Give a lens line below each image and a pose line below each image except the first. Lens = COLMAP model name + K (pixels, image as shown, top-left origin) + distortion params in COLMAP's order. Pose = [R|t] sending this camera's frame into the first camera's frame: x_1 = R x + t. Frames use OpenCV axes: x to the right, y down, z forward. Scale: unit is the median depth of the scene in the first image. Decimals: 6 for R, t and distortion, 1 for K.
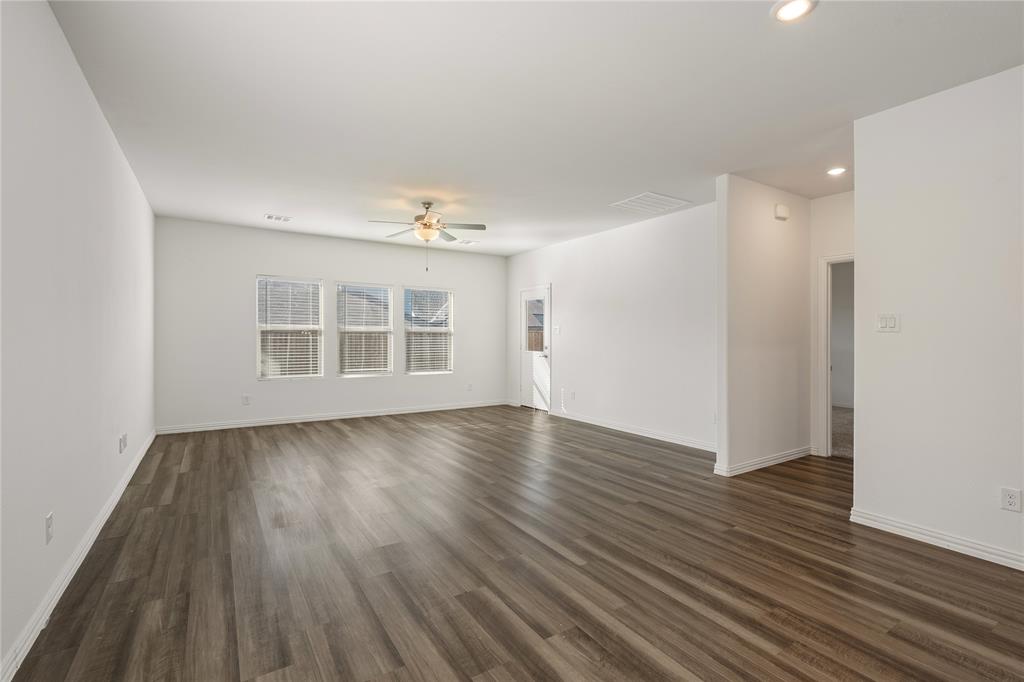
lens RADIAL K [[463.3, 0, 508.7], [0, 463.3, 337.1], [0, 0, 1]] dist [0.000168, -0.000046]
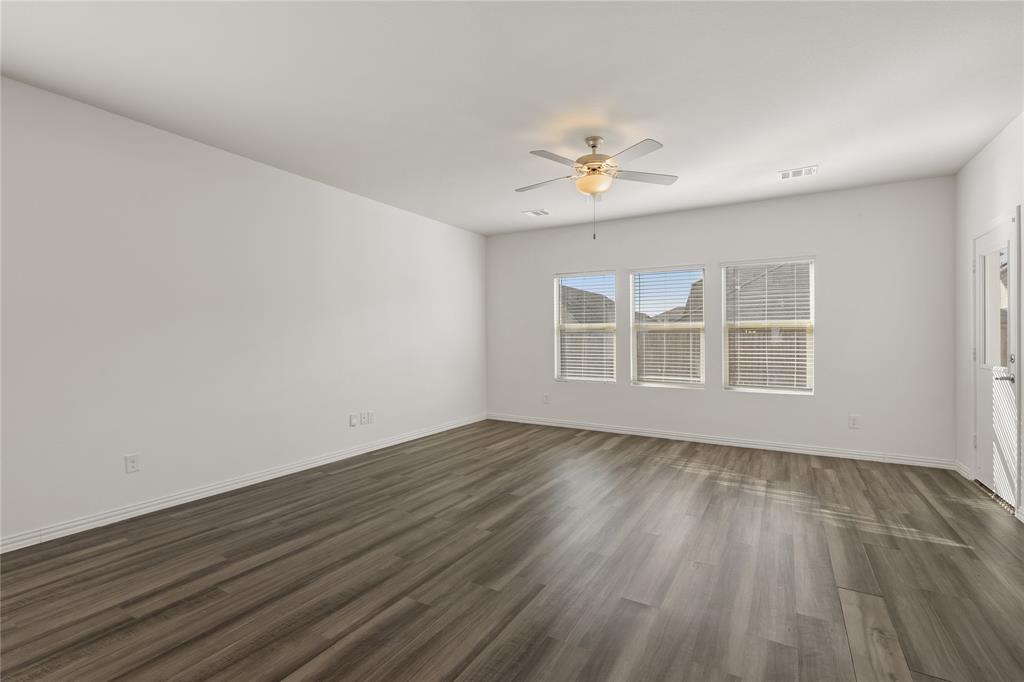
lens RADIAL K [[463.3, 0, 508.7], [0, 463.3, 337.1], [0, 0, 1]] dist [0.000168, -0.000046]
pose [[0.448286, -0.001867, -0.893888, 0.291816], [0.003523, 0.999994, -0.000322, 0.001040], [0.893883, -0.003005, 0.448290, 0.452291]]
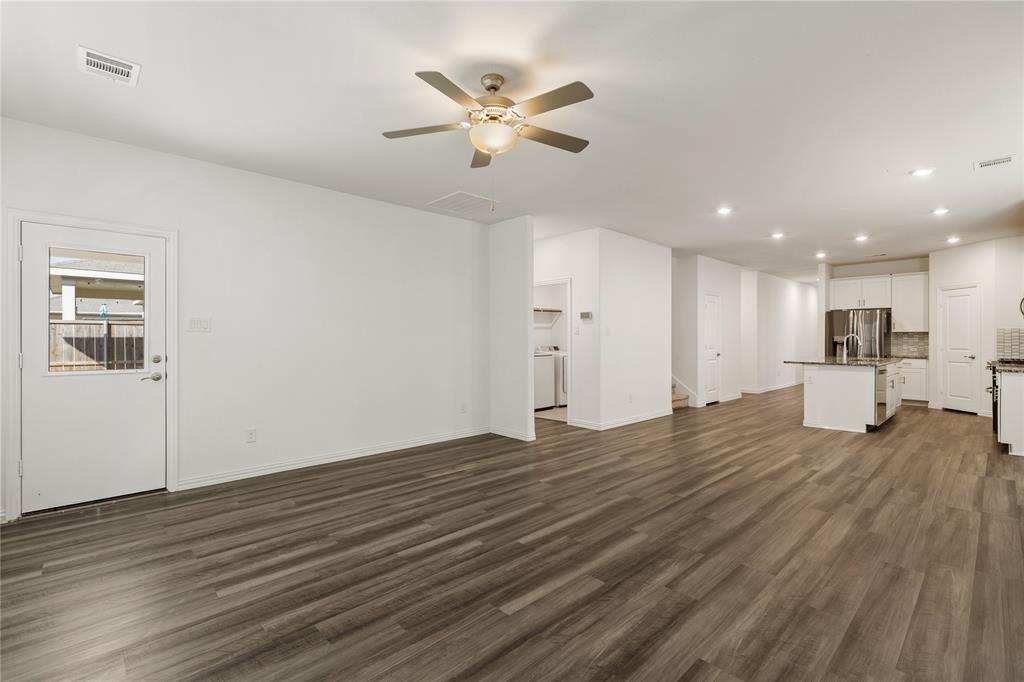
lens RADIAL K [[463.2, 0, 512.0], [0, 463.2, 341.0], [0, 0, 1]] dist [0.002312, 0.000548]
pose [[-0.194092, -0.008082, 0.980950, -0.533664], [-0.000107, 0.999966, 0.008217, -0.000505], [-0.980983, 0.001490, -0.194086, 0.838753]]
